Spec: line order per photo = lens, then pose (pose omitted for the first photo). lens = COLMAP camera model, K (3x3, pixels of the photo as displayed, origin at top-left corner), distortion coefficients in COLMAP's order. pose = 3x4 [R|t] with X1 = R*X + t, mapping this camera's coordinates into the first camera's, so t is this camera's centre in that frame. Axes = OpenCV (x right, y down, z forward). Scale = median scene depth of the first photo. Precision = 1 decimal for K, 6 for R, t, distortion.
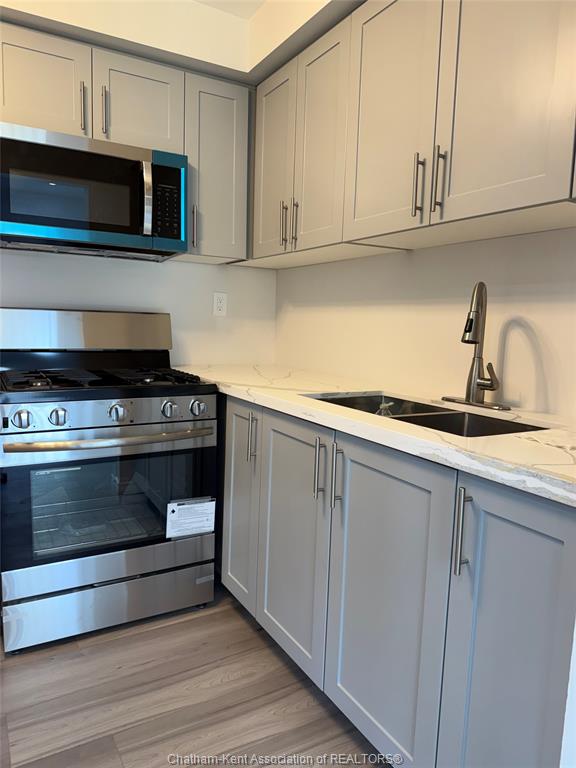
lens RADIAL K [[534.1, 0, 288.9], [0, 534.1, 385.3], [0, 0, 1]] dist [0.030780, -0.043869]
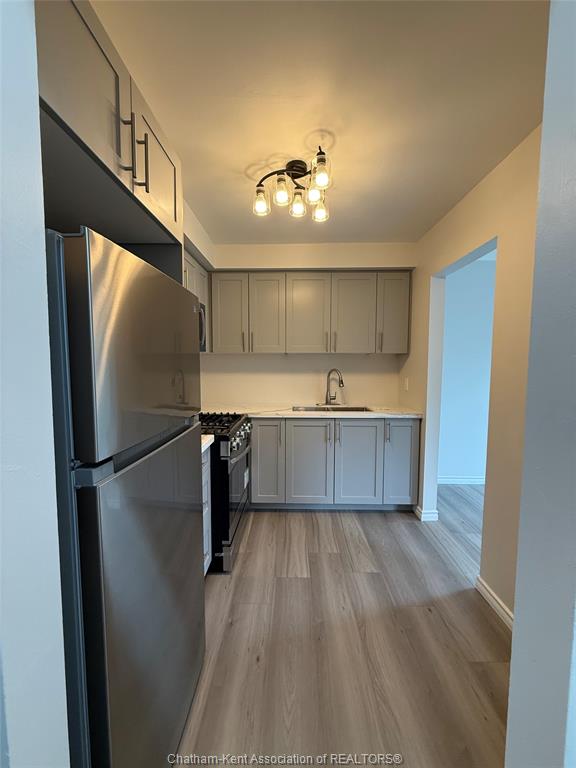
lens RADIAL K [[306.2, 0, 287.5], [0, 306.2, 384.1], [0, 0, 1]] dist [-0.000852, 0.000343]
pose [[0.513739, -0.093916, 0.852791, -1.075615], [0.120595, 0.992027, 0.036600, -0.148071], [-0.849429, 0.084039, 0.520969, 0.172873]]
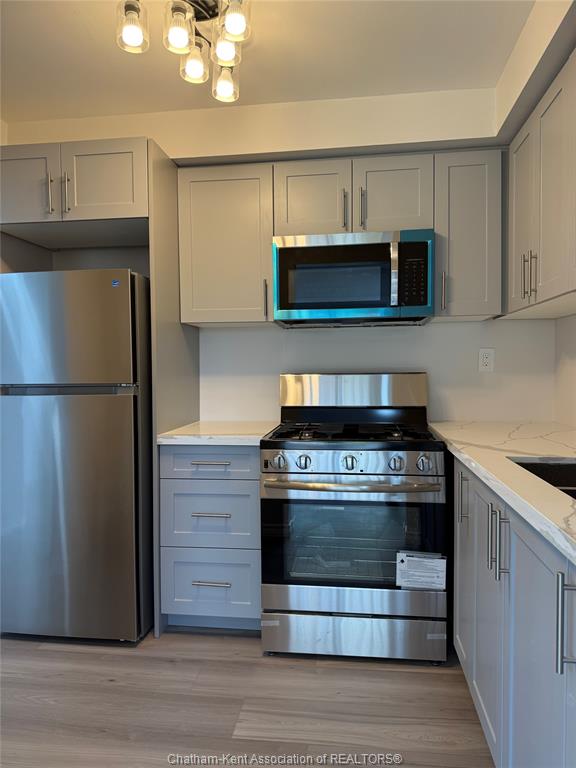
lens RADIAL K [[534.1, 0, 282.7], [0, 534.1, 383.2], [0, 0, 1]] dist [0.030780, -0.043869]
pose [[0.790704, -0.023361, -0.611753, 0.241952], [-0.036455, 0.995702, -0.085141, -0.015014], [0.611113, 0.089623, 0.786454, -0.008722]]
